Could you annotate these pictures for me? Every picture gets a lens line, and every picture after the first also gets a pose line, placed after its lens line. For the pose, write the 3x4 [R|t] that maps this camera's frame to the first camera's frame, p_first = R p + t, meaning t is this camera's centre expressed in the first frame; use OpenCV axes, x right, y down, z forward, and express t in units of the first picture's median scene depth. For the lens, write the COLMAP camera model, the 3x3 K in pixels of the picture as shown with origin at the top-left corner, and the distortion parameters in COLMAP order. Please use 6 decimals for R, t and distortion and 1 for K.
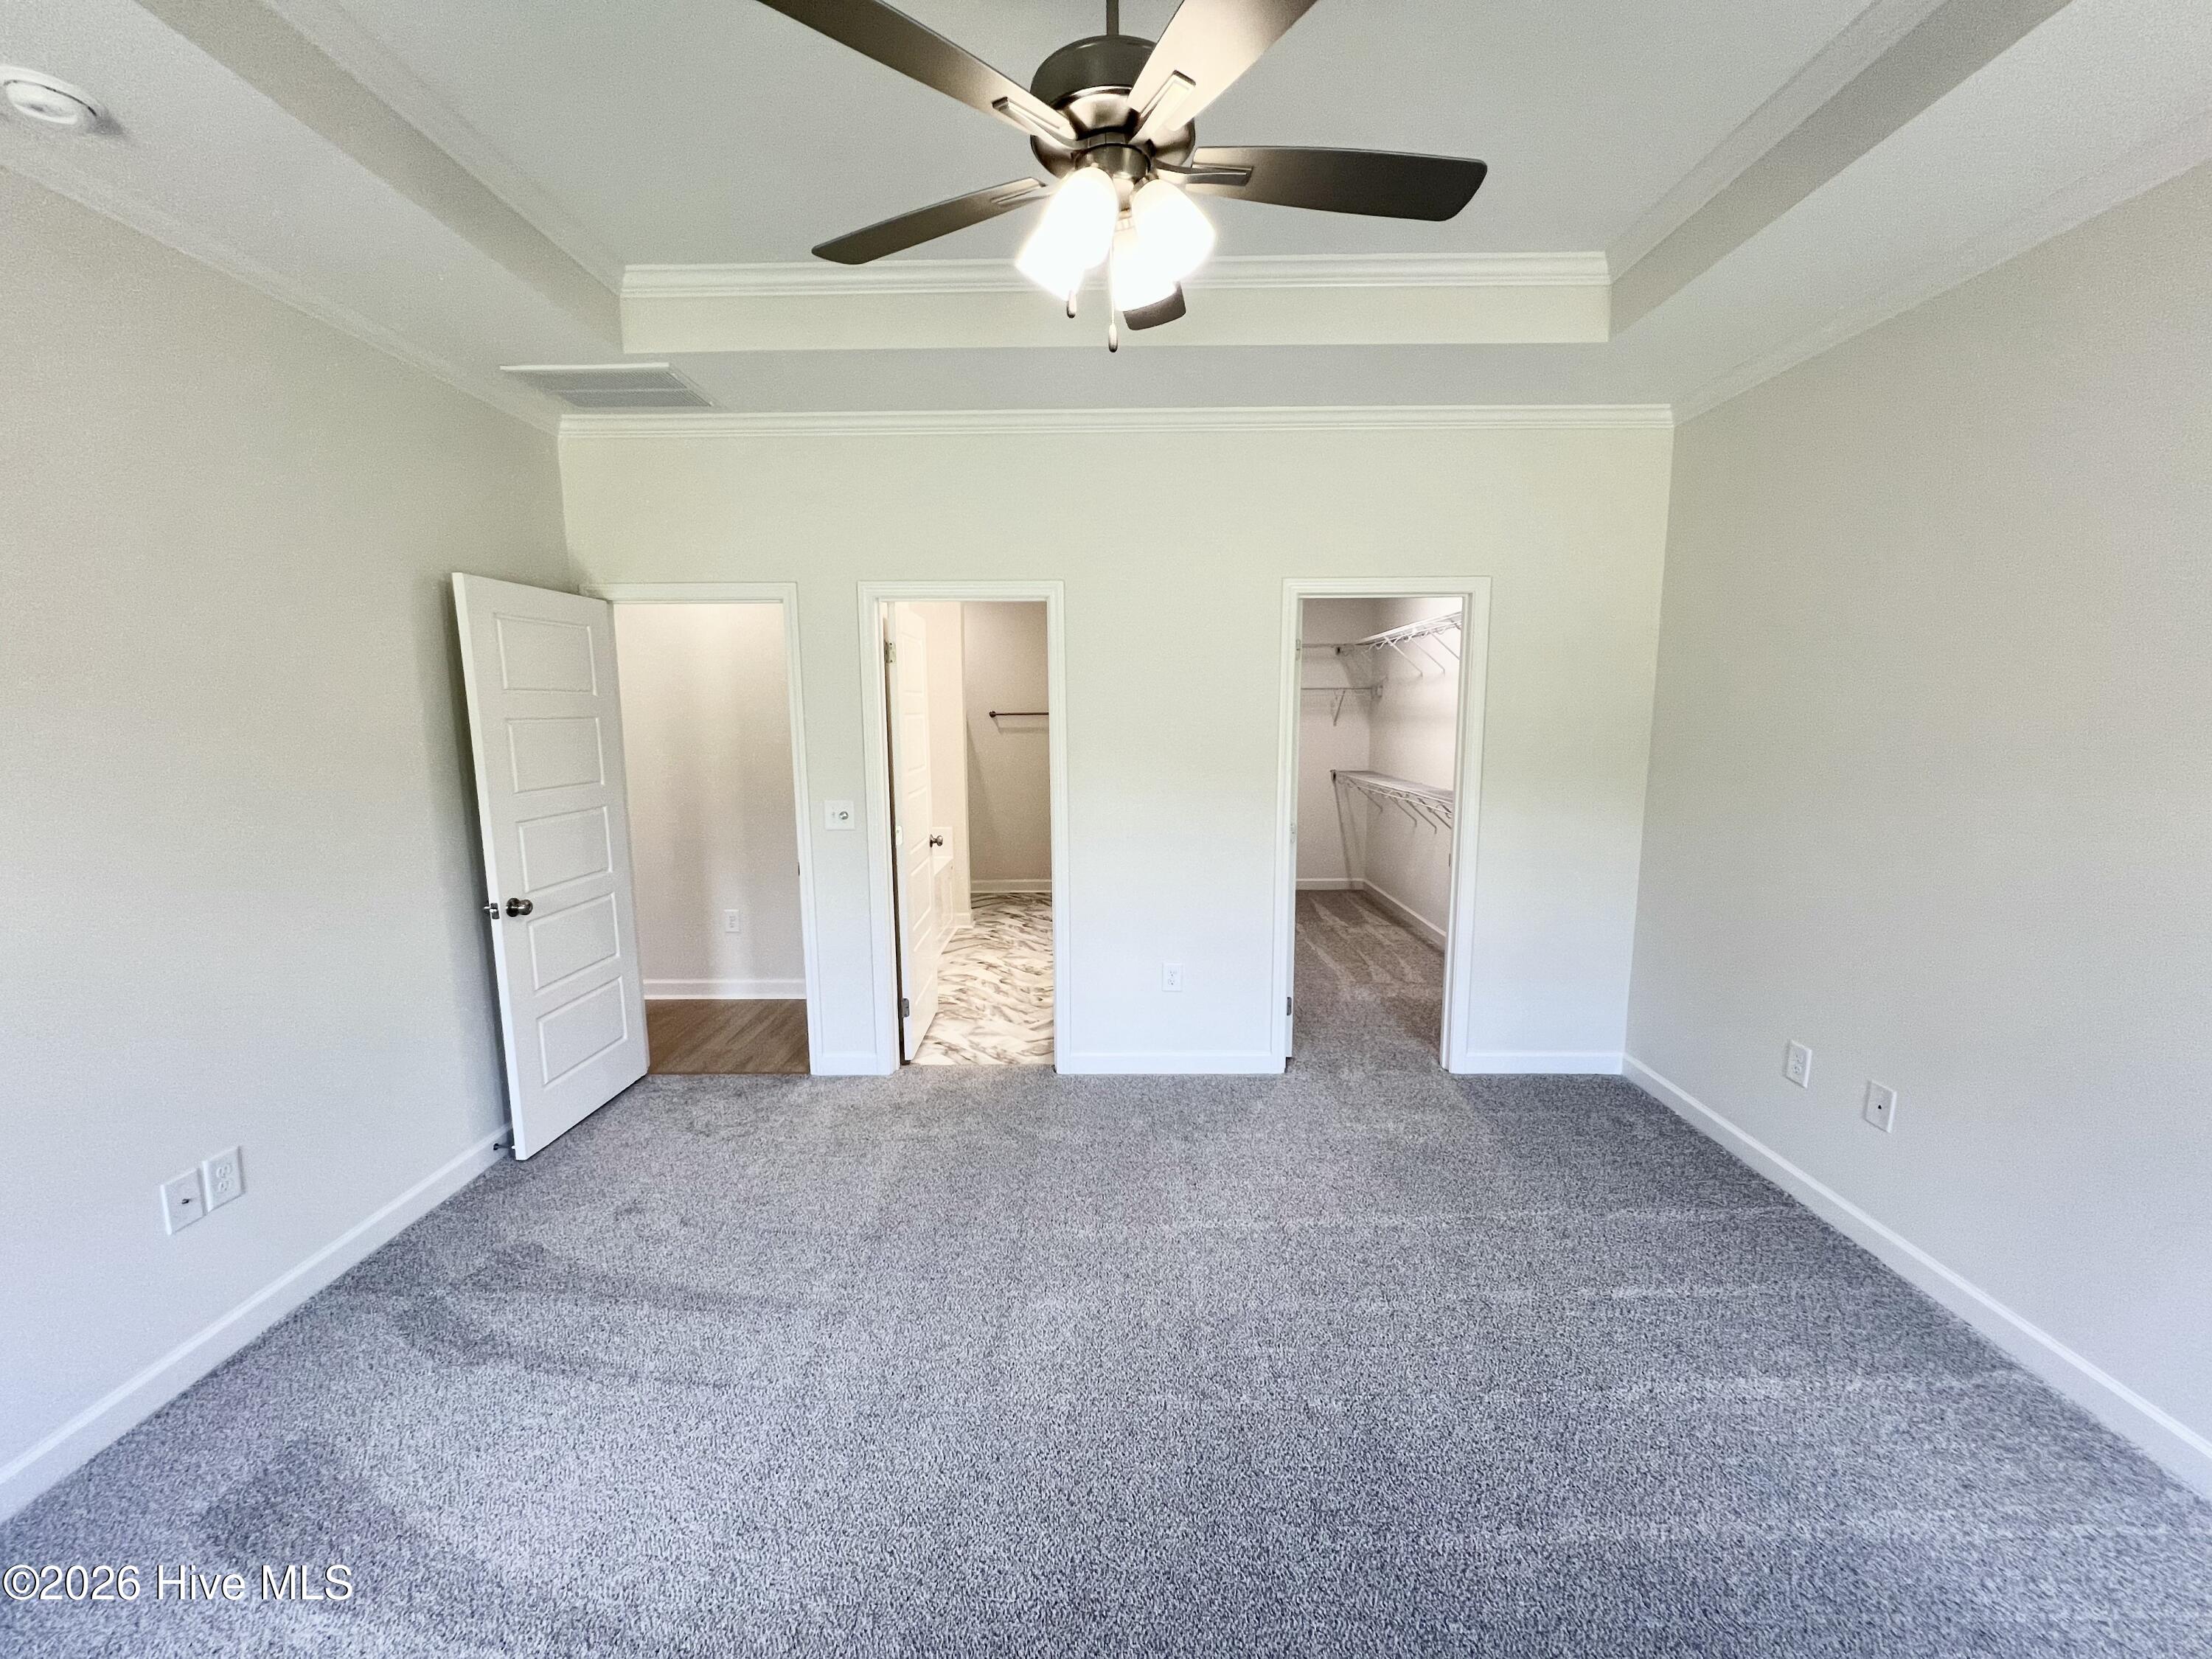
lens RADIAL K [[882.2, 0, 1104.1], [0, 882.2, 833.6], [0, 0, 1]] dist [-0.001651, -0.000376]
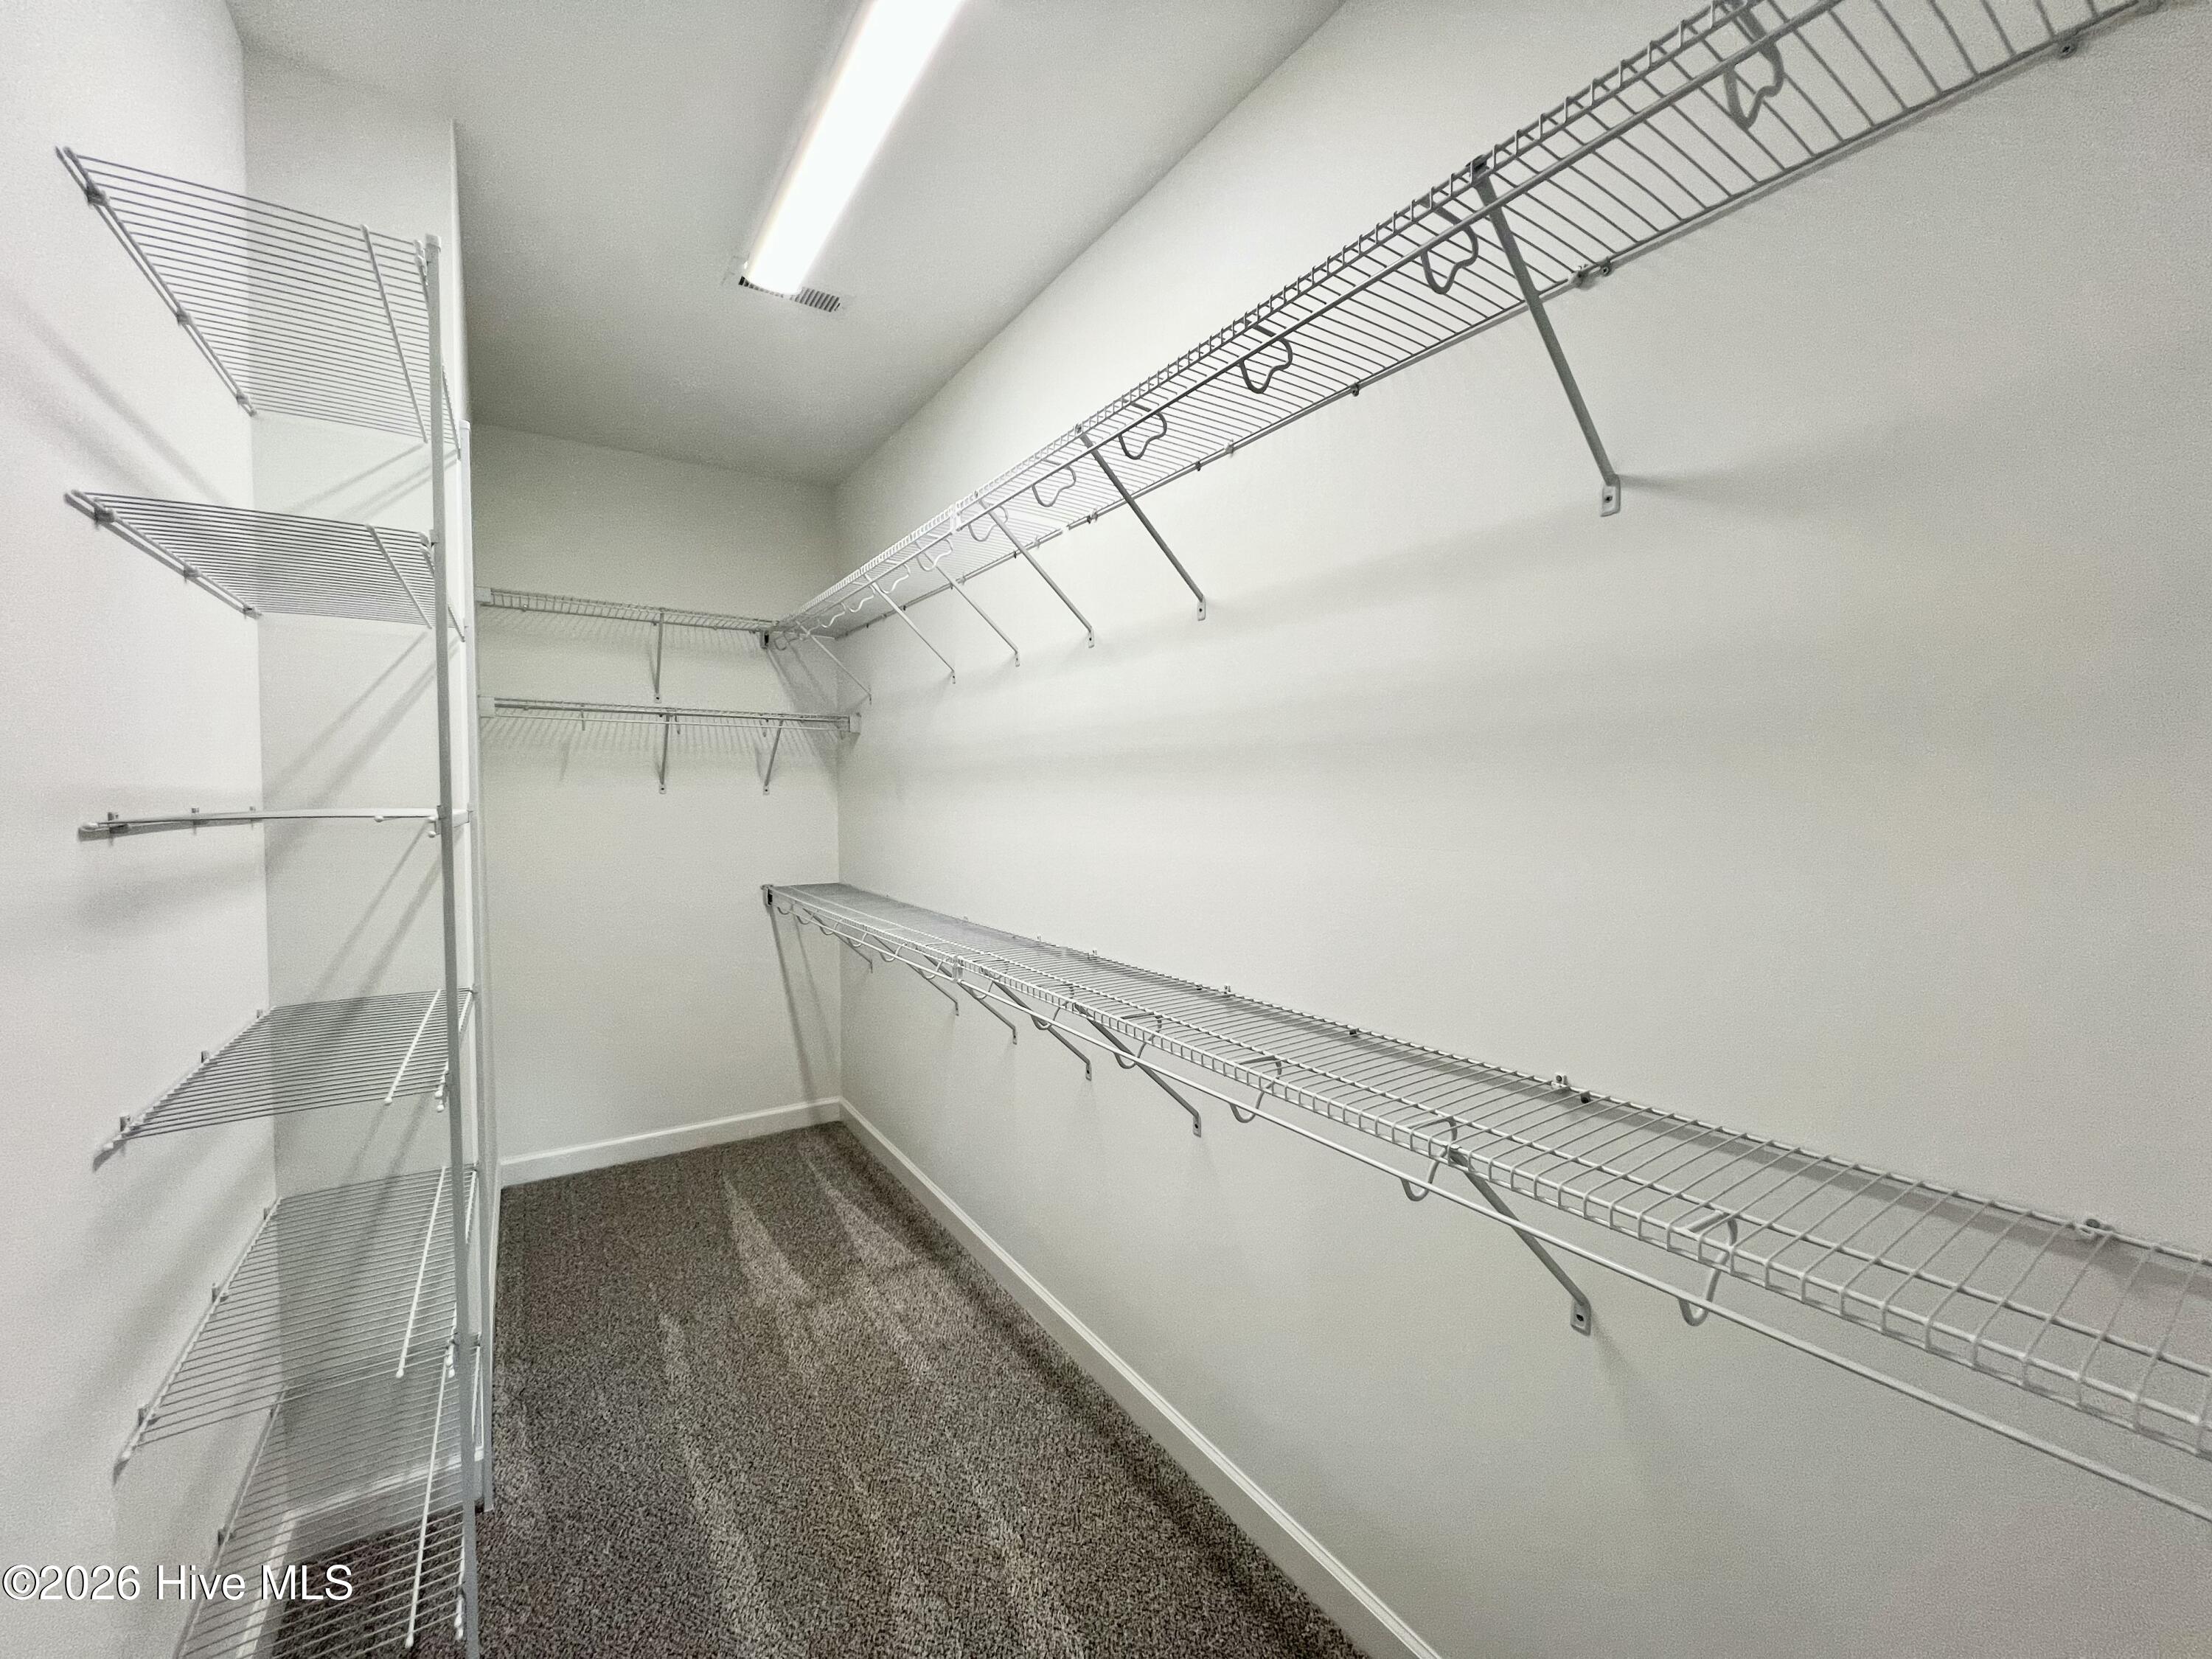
lens RADIAL K [[882.2, 0, 1104.1], [0, 882.2, 833.6], [0, 0, 1]] dist [-0.001651, -0.000376]
pose [[0.829581, -0.014947, 0.558186, 0.148731], [0.072075, 0.994145, -0.080499, -0.049932], [-0.553715, 0.107012, 0.825802, 0.511710]]
